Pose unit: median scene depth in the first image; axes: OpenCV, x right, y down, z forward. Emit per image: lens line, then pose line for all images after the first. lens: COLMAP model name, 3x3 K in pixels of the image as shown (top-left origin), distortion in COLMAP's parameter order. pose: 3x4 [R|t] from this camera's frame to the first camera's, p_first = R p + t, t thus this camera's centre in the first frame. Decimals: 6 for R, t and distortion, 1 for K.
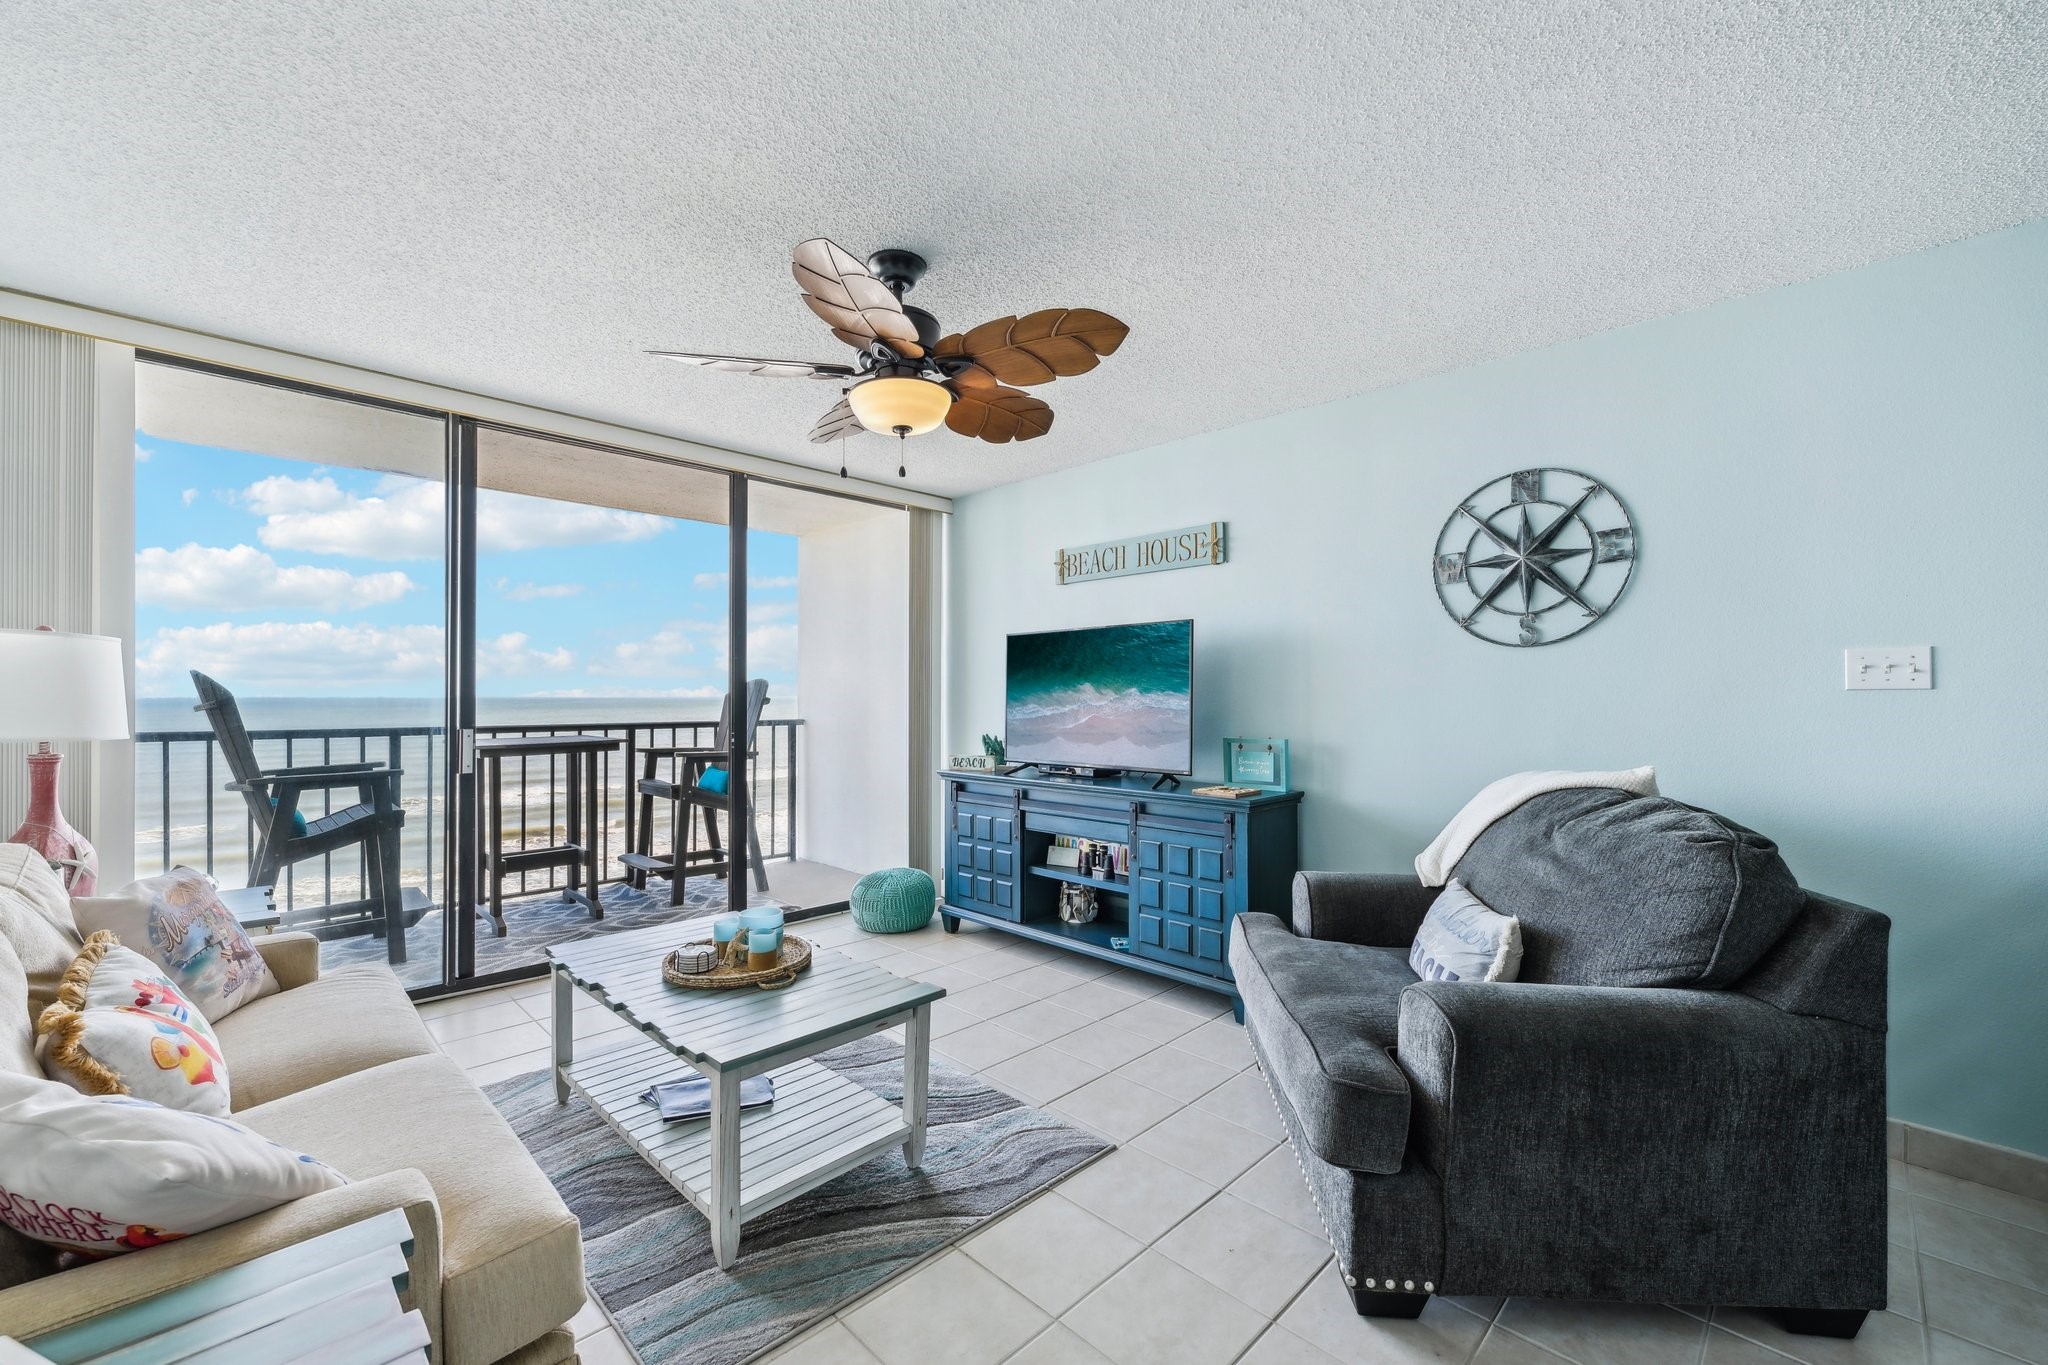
lens RADIAL K [[818.5, 0, 1048.4], [0, 818.5, 698.3], [0, 0, 1]] dist [0.000957, -0.001310]
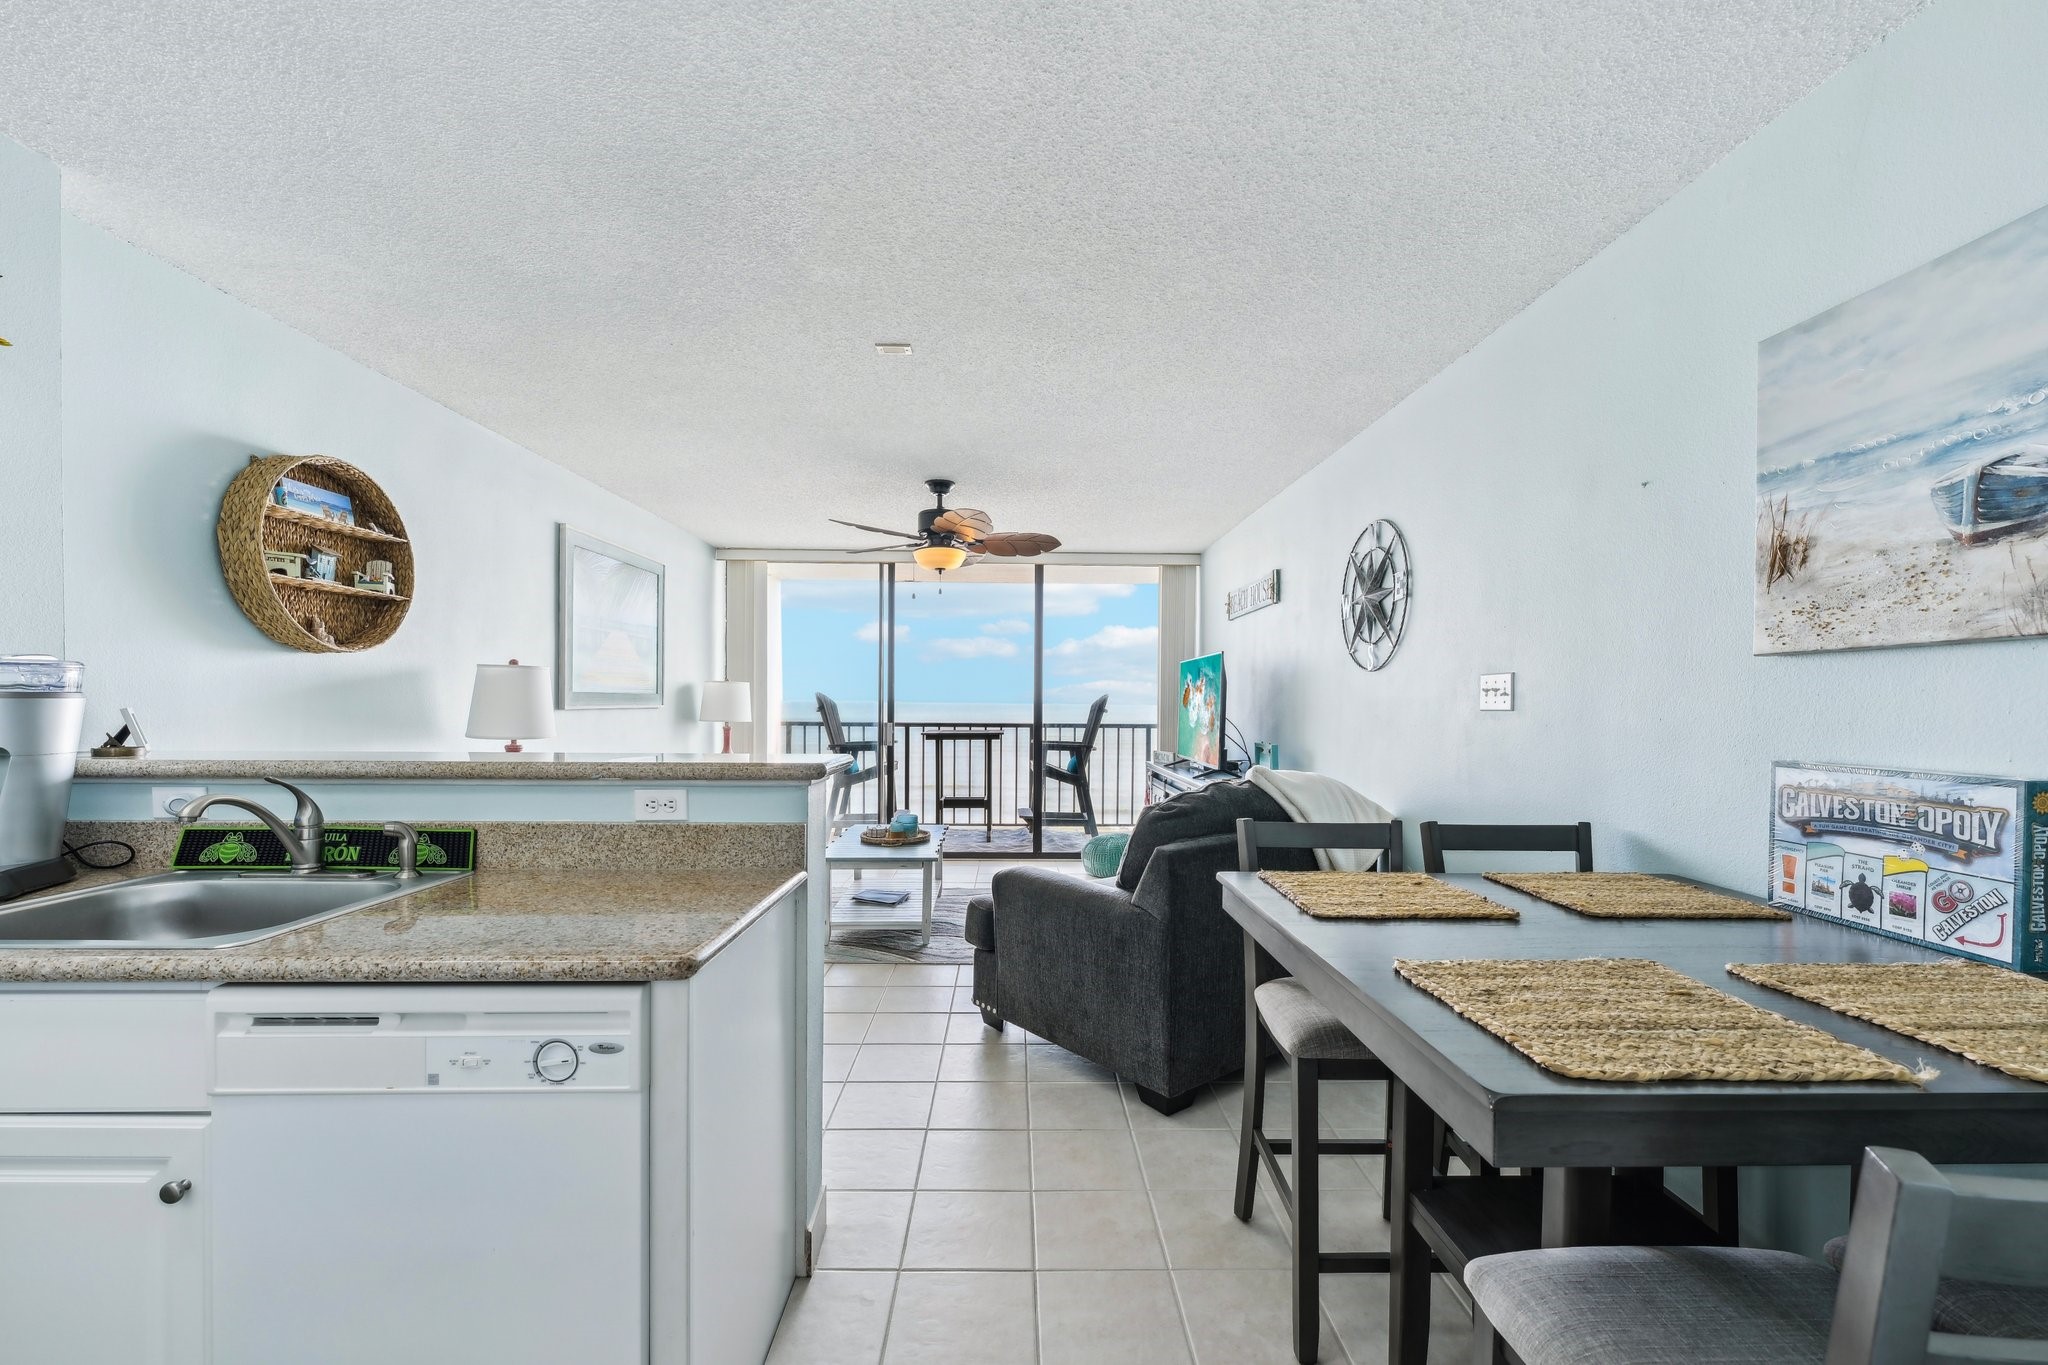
lens RADIAL K [[818.5, 0, 1032.0], [0, 818.5, 703.7], [0, 0, 1]] dist [0.000957, -0.001310]
pose [[0.723109, 0.005590, -0.690711, 1.072500], [-0.008311, 0.999965, -0.000608, -0.011135], [0.690684, 0.006180, 0.723130, -0.201586]]
